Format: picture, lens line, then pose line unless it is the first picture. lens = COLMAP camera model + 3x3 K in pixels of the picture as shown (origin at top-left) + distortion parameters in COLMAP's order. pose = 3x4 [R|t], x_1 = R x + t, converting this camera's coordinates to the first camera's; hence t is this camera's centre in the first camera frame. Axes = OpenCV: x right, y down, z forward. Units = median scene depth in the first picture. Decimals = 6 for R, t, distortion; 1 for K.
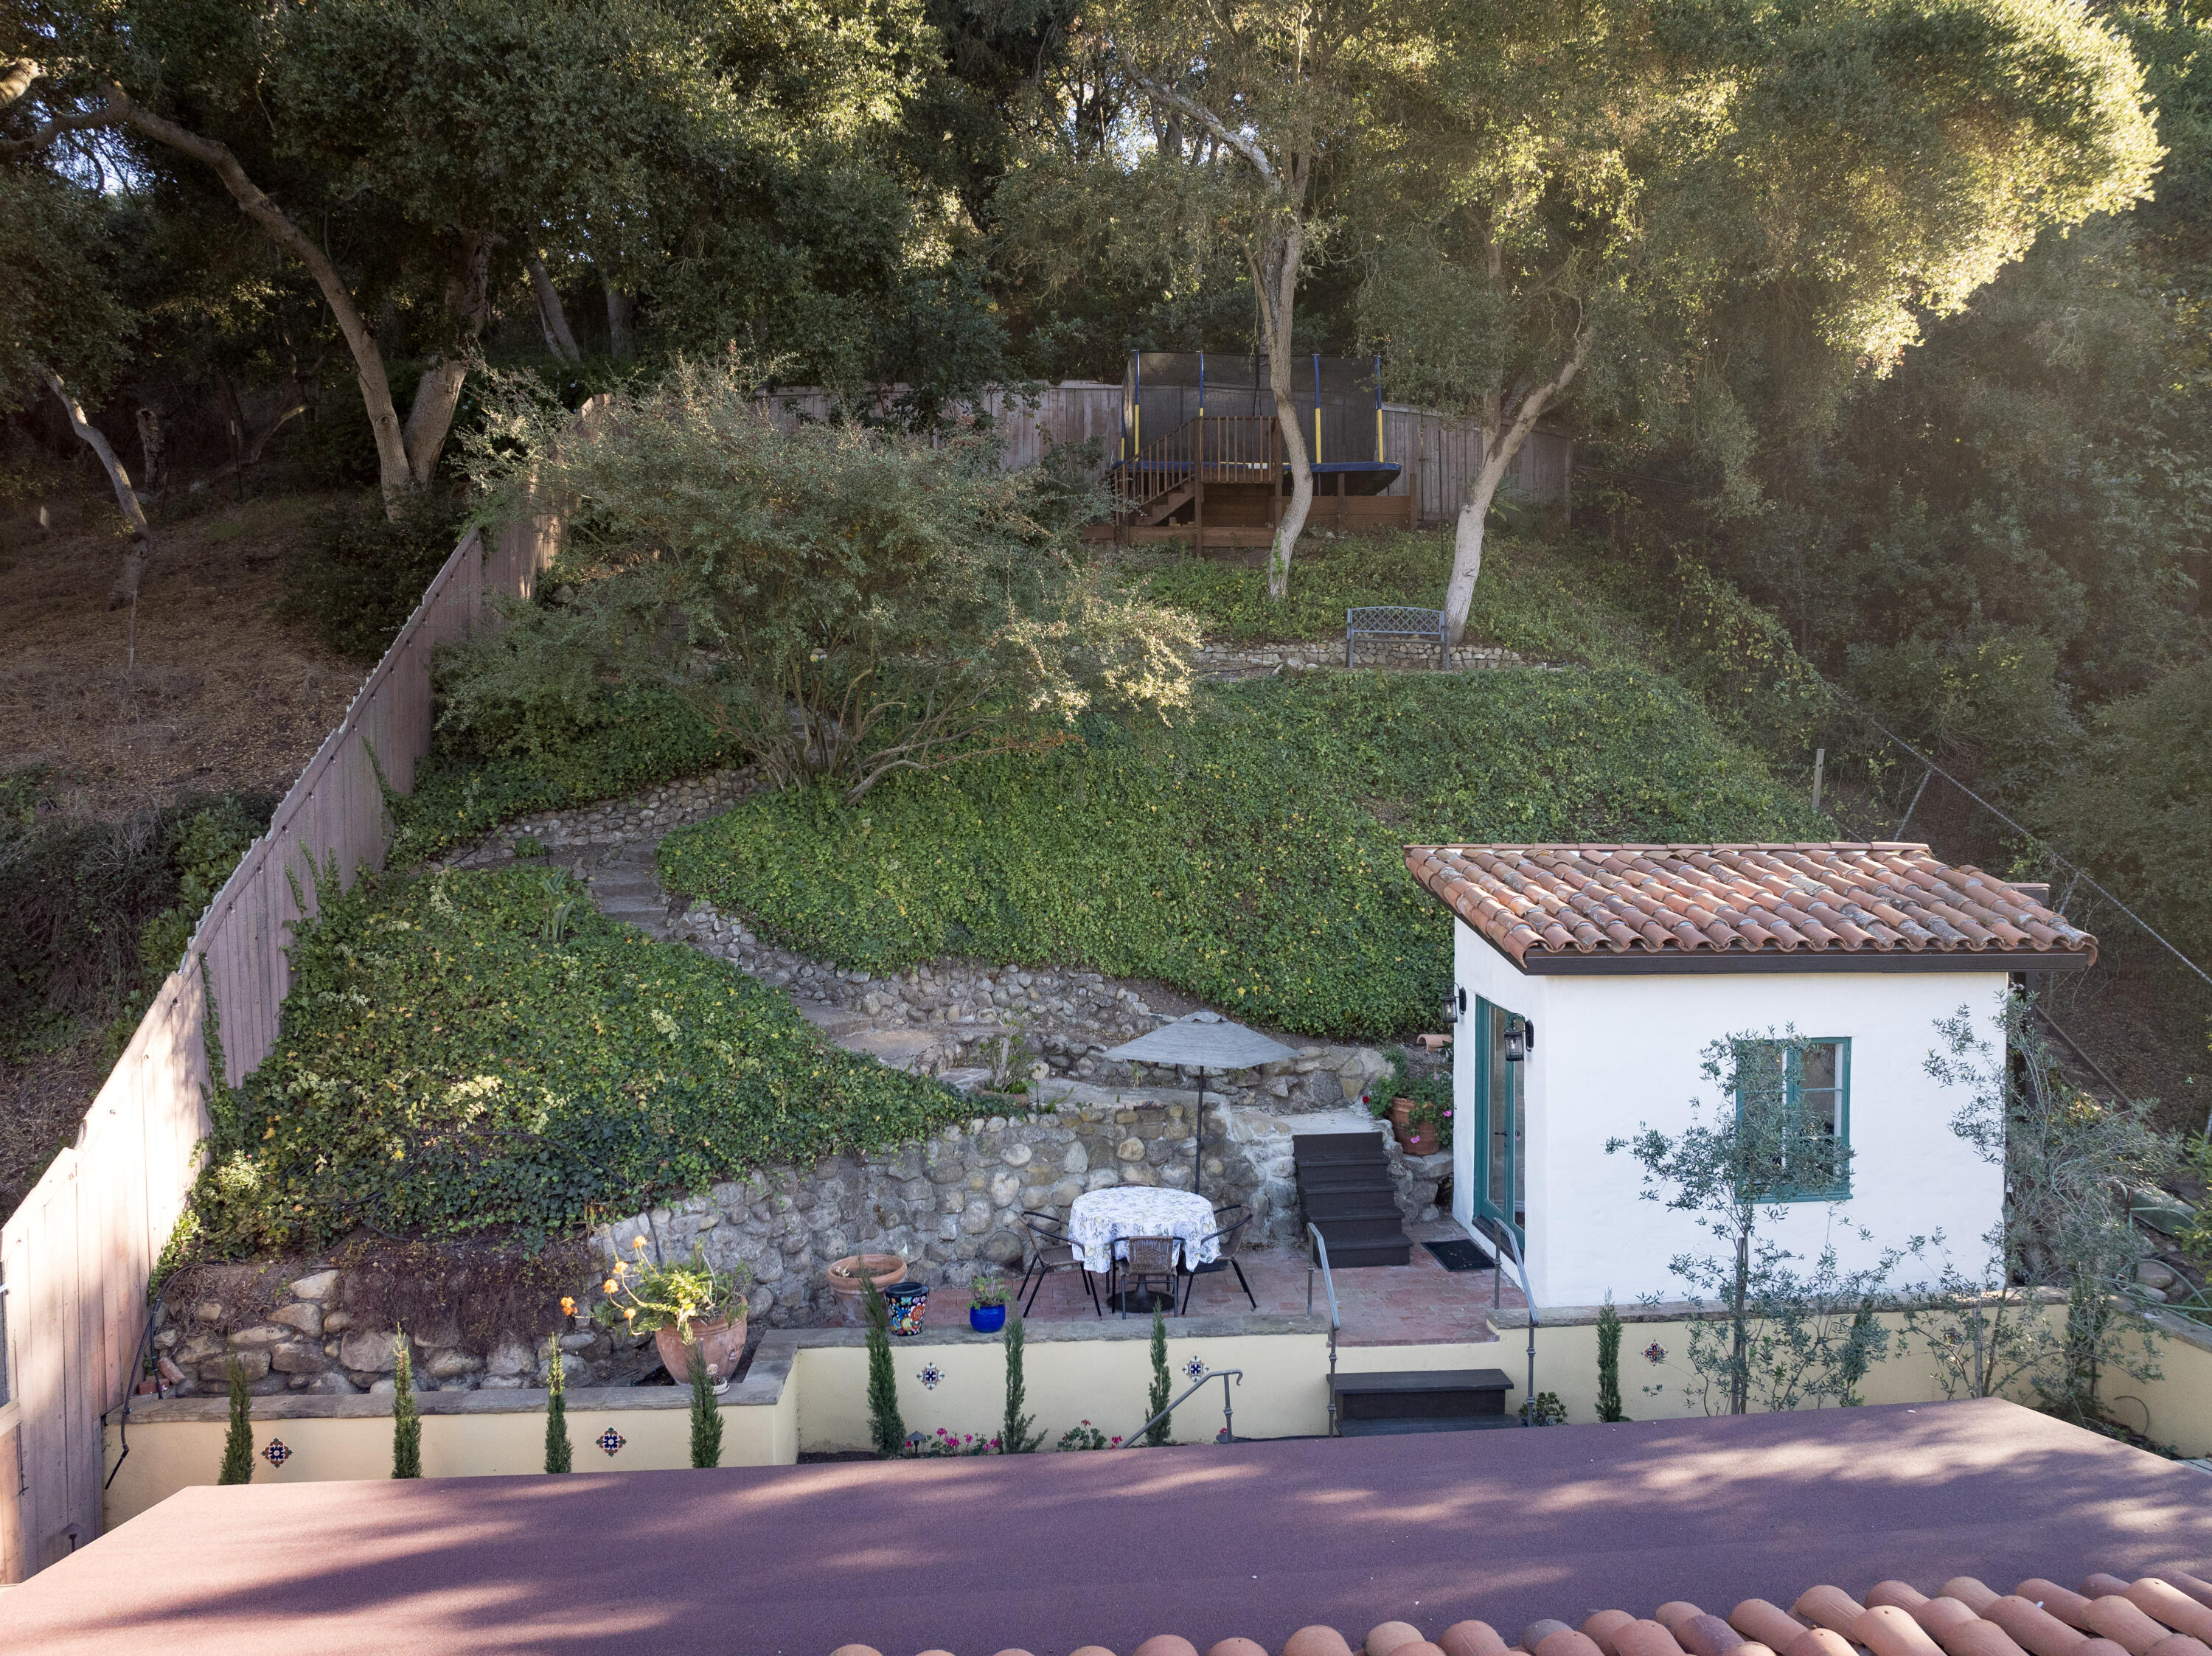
lens RADIAL K [[1562.6, 0, 1098.9], [0, 1562.6, 838.2], [0, 0, 1]] dist [-0.033222, 0.000284]
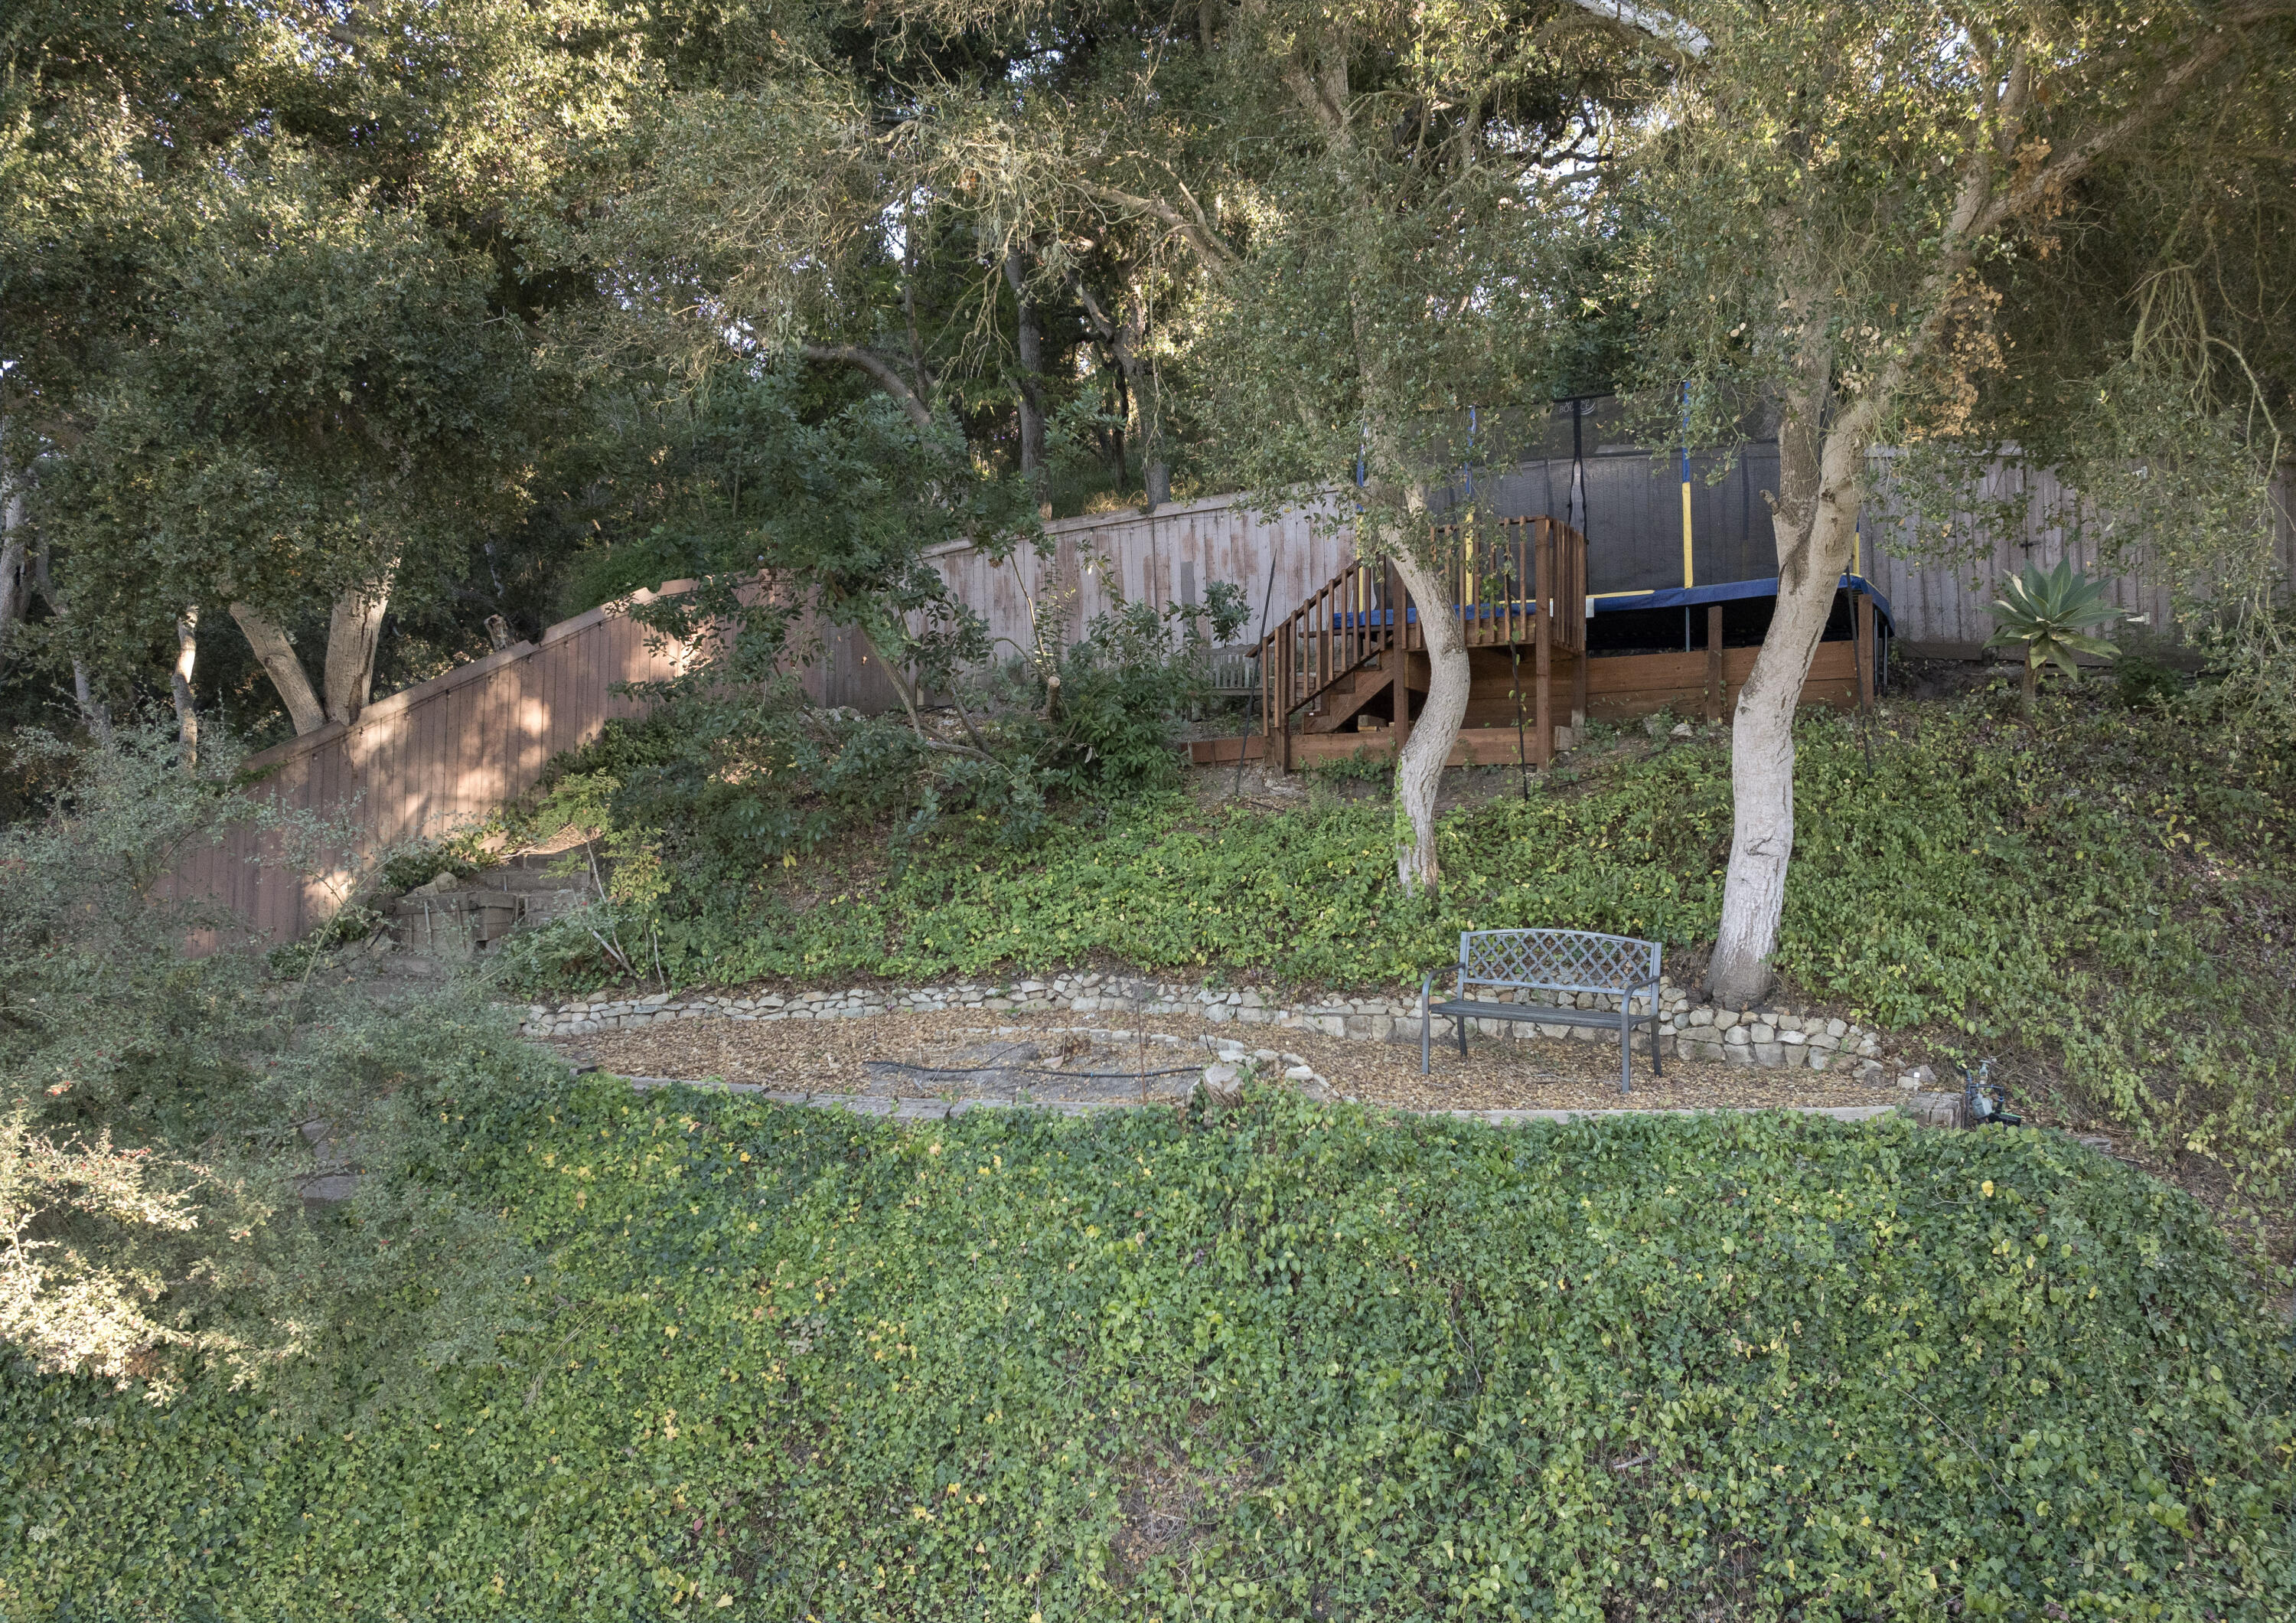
lens RADIAL K [[1740.7, 0, 1151.0], [0, 1740.7, 814.3], [0, 0, 1]] dist [-0.042028, -0.000817]
pose [[0.814421, -0.010245, -0.580184, 0.568180], [-0.029001, 0.997876, -0.058331, -0.217495], [0.579549, 0.064332, 0.812394, 0.747581]]
